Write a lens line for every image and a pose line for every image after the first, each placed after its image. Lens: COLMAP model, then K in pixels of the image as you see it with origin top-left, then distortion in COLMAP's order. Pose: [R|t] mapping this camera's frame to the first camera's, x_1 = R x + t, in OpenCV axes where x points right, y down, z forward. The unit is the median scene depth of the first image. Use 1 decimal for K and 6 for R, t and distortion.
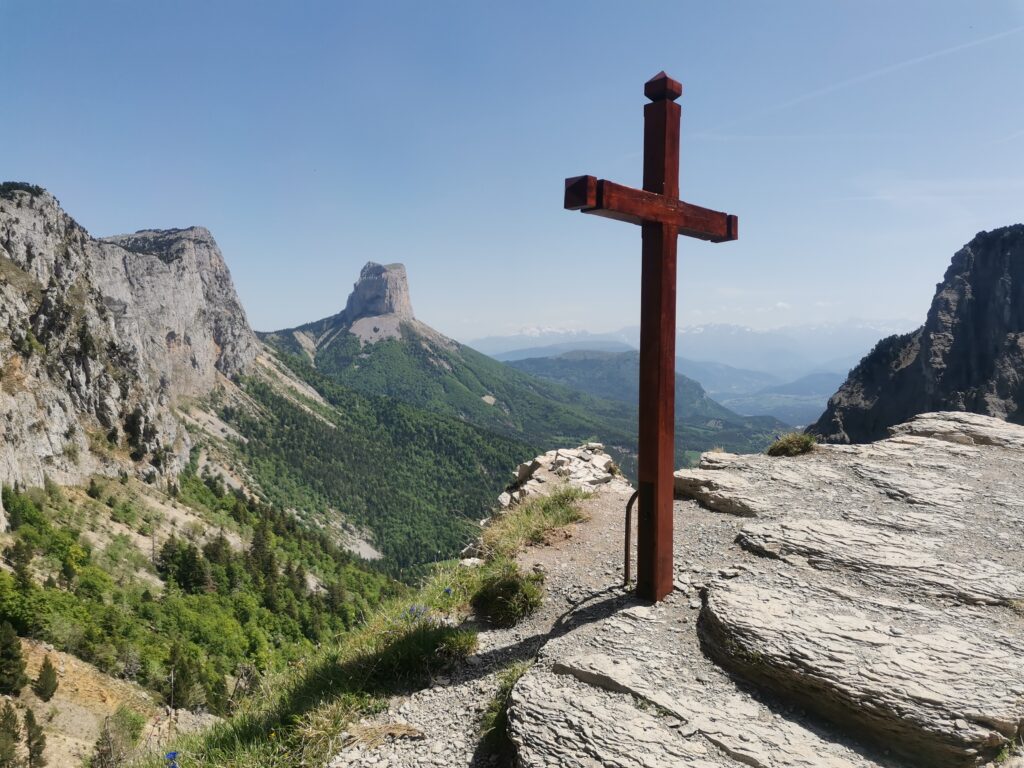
lens RADIAL K [[763.6, 0, 516.0], [0, 763.6, 385.4], [0, 0, 1]] dist [0.066173, -0.001914]
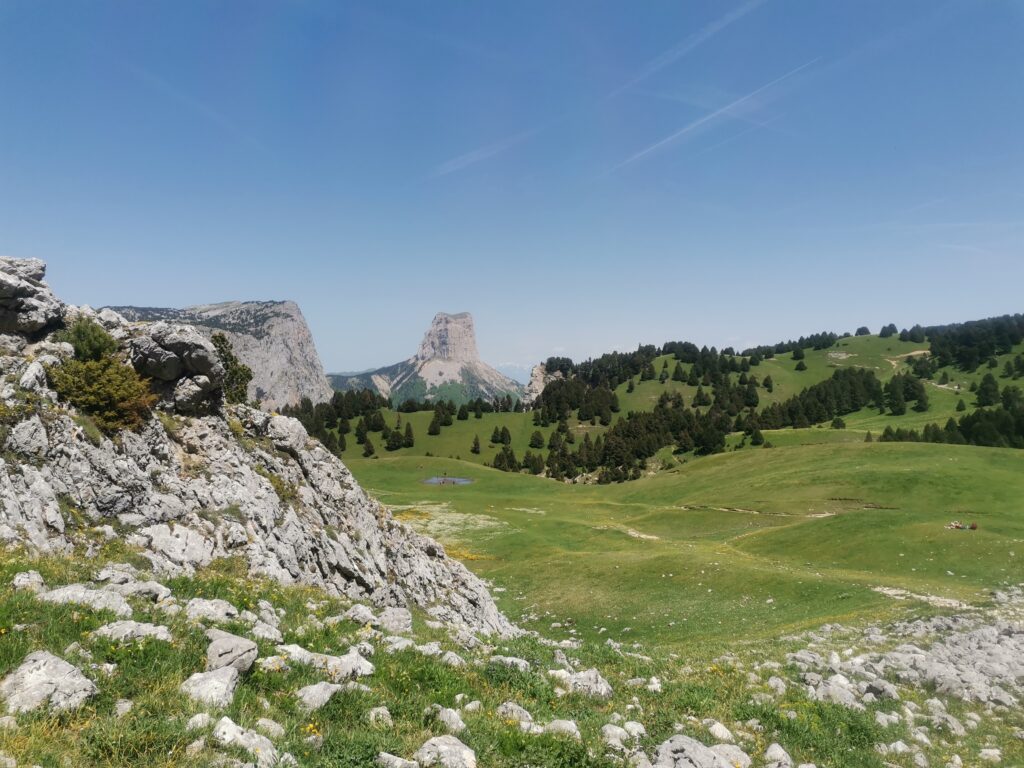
lens RADIAL K [[763.6, 0, 507.5], [0, 763.6, 384.2], [0, 0, 1]] dist [0.066173, -0.001914]
pose [[0.990420, 0.002534, -0.138062, 0.120922], [-0.007355, 0.999380, -0.034418, -0.029555], [0.137890, 0.035103, 0.989825, -0.191297]]
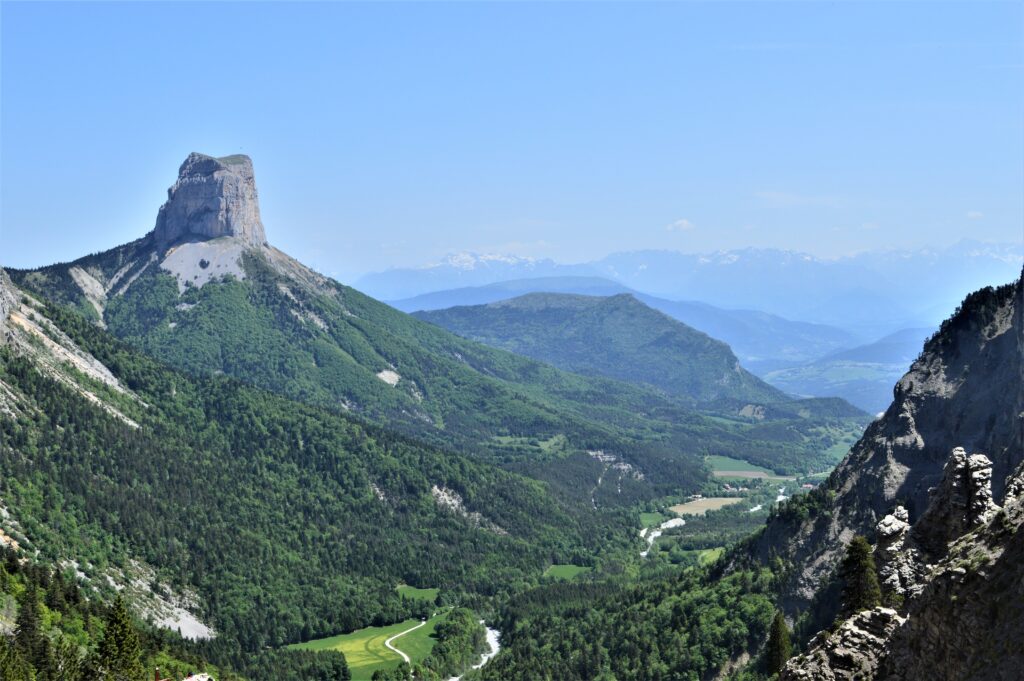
lens RADIAL K [[1256.5, 0, 512.0], [0, 1256.5, 339.2], [0, 0, 1]] dist [-0.059282, 0.000000]
pose [[0.998230, -0.006221, 0.059139, 0.005816], [0.006628, 0.999956, -0.006673, -0.006851], [-0.059095, 0.007054, 0.998227, -0.022890]]
